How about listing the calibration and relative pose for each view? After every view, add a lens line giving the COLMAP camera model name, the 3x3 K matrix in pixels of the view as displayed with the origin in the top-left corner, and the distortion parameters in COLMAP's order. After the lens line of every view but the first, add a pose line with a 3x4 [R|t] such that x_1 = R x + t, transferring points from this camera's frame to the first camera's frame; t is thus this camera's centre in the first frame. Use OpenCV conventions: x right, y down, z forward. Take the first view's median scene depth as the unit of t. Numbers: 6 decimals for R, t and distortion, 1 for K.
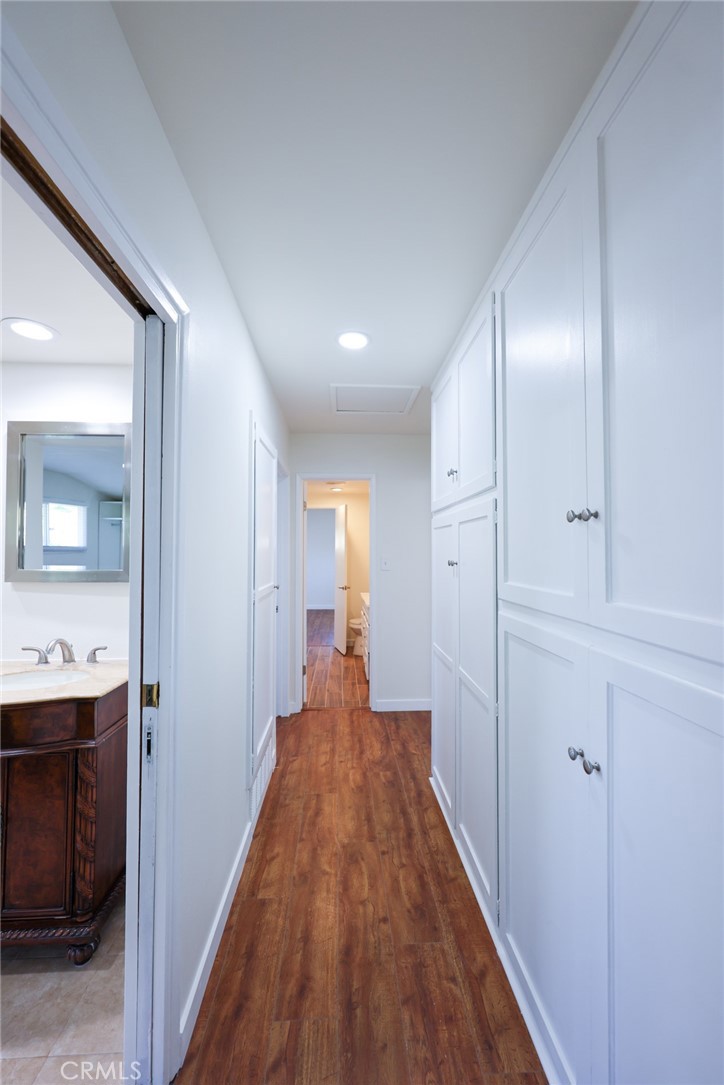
lens RADIAL K [[437.2, 0, 360.4], [0, 437.2, 537.4], [0, 0, 1]] dist [0.001035, -0.000077]
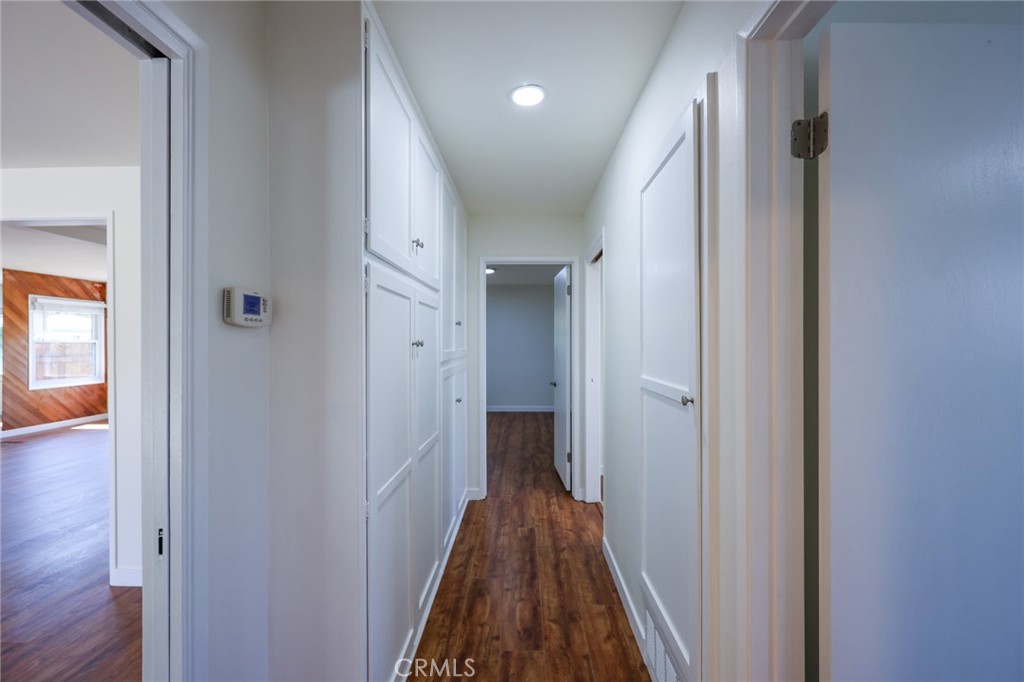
lens RADIAL K [[412.6, 0, 505.8], [0, 412.6, 342.4], [0, 0, 1]] dist [0.001035, -0.000077]
pose [[-0.996072, -0.001315, 0.088536, -0.046782], [-0.003967, 0.999549, -0.029782, 0.084782], [-0.088457, -0.030016, -0.995628, 1.908334]]
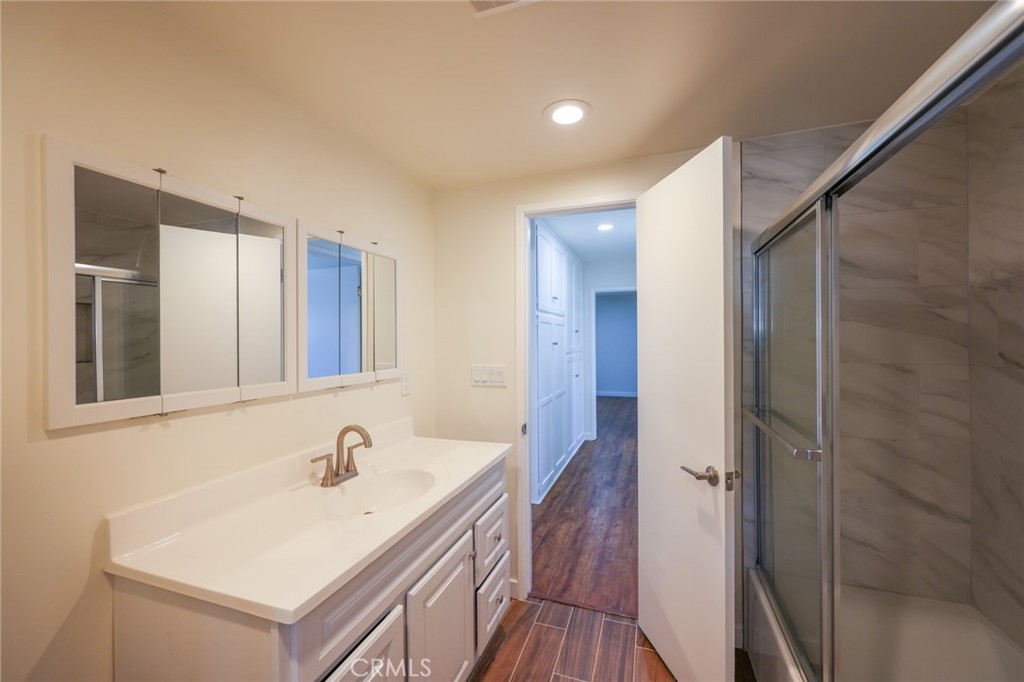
lens RADIAL K [[412.6, 0, 507.1], [0, 412.6, 339.5], [0, 0, 1]] dist [0.001035, -0.000077]
pose [[-0.923023, 0.002131, 0.384739, -0.323112], [-0.008045, 0.999659, -0.024839, 0.092572], [-0.384661, -0.026022, -0.922691, 2.940209]]
